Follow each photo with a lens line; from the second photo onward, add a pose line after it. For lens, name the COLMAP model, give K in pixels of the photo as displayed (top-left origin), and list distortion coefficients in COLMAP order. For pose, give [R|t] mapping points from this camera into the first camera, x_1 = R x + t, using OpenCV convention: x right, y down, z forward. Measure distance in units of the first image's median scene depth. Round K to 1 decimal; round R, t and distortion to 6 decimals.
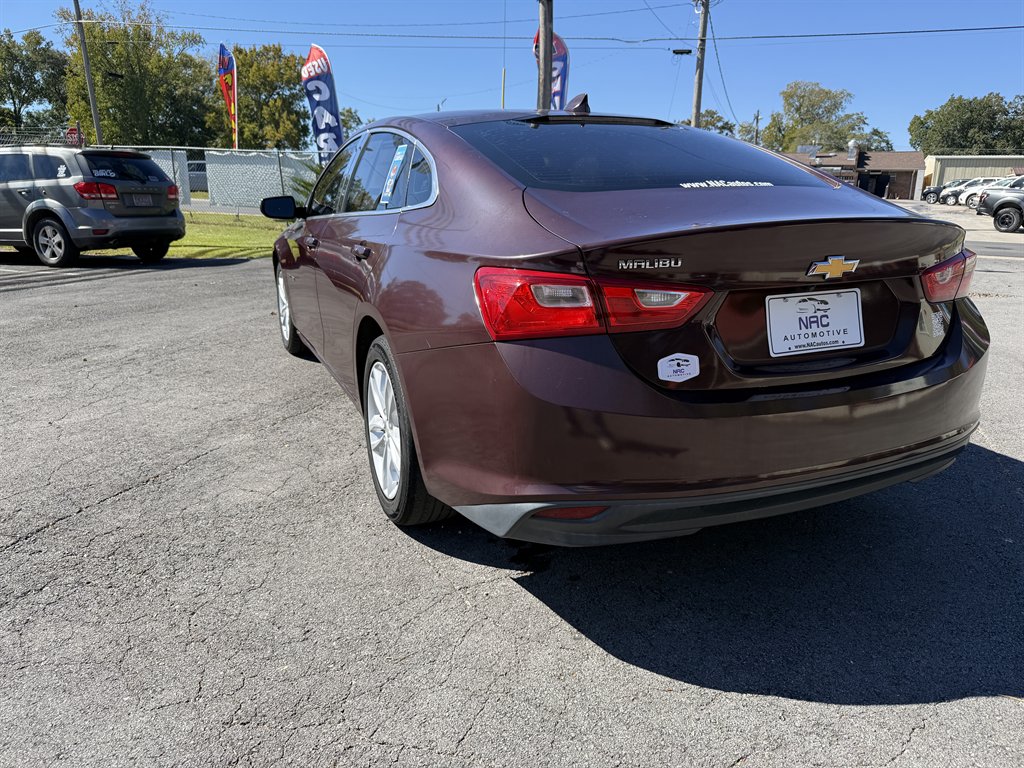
lens RADIAL K [[745.4, 0, 499.8], [0, 745.4, 357.8], [0, 0, 1]] dist [0.038711, -0.006908]
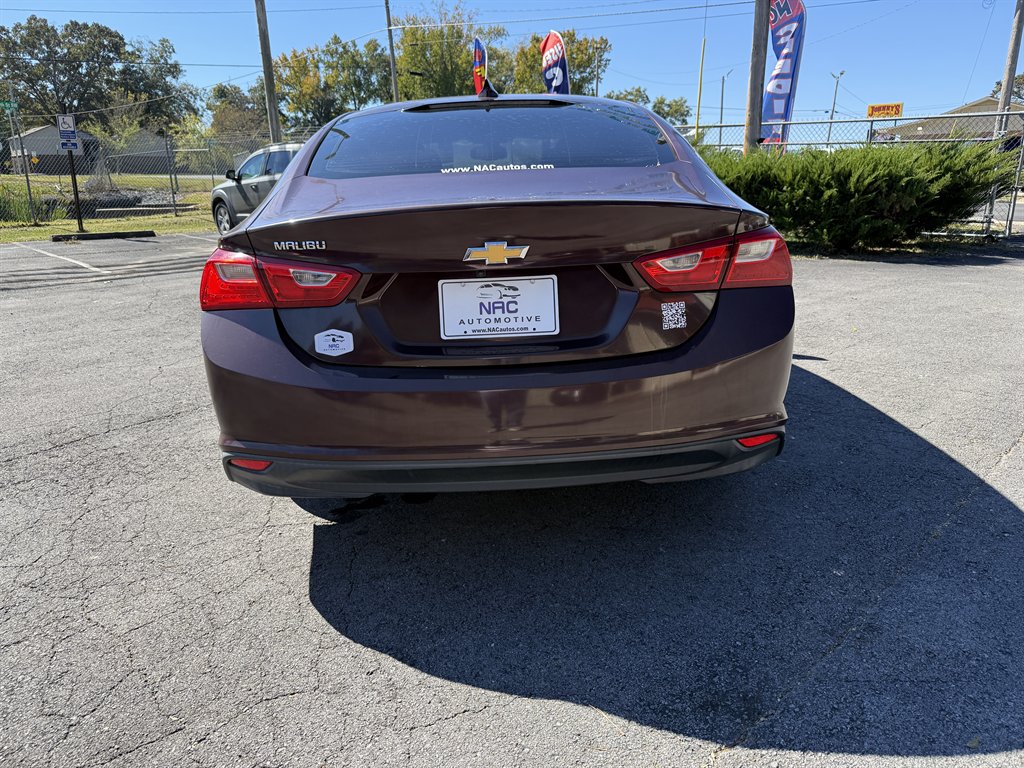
lens RADIAL K [[745.8, 0, 512.8], [0, 745.8, 376.4], [0, 0, 1]] dist [0.004253, -0.000158]
pose [[0.930370, 0.076196, -0.358616, 0.794844], [-0.058368, 0.996472, 0.060298, -0.016883], [0.361945, -0.035168, 0.931536, 0.071285]]
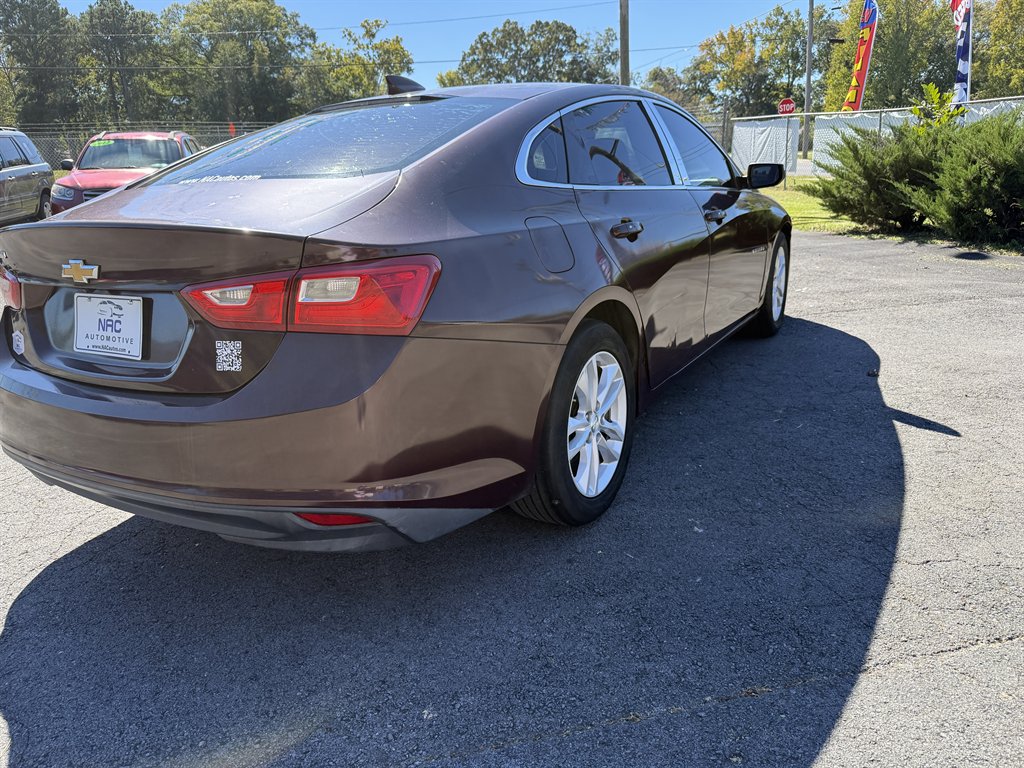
lens RADIAL K [[745.8, 0, 512.8], [0, 745.8, 376.4], [0, 0, 1]] dist [0.004253, -0.000158]
pose [[0.592274, 0.201113, -0.780234, 1.500371], [-0.143622, 0.979192, 0.143373, -0.197506], [0.792833, 0.027143, 0.608834, 0.816365]]
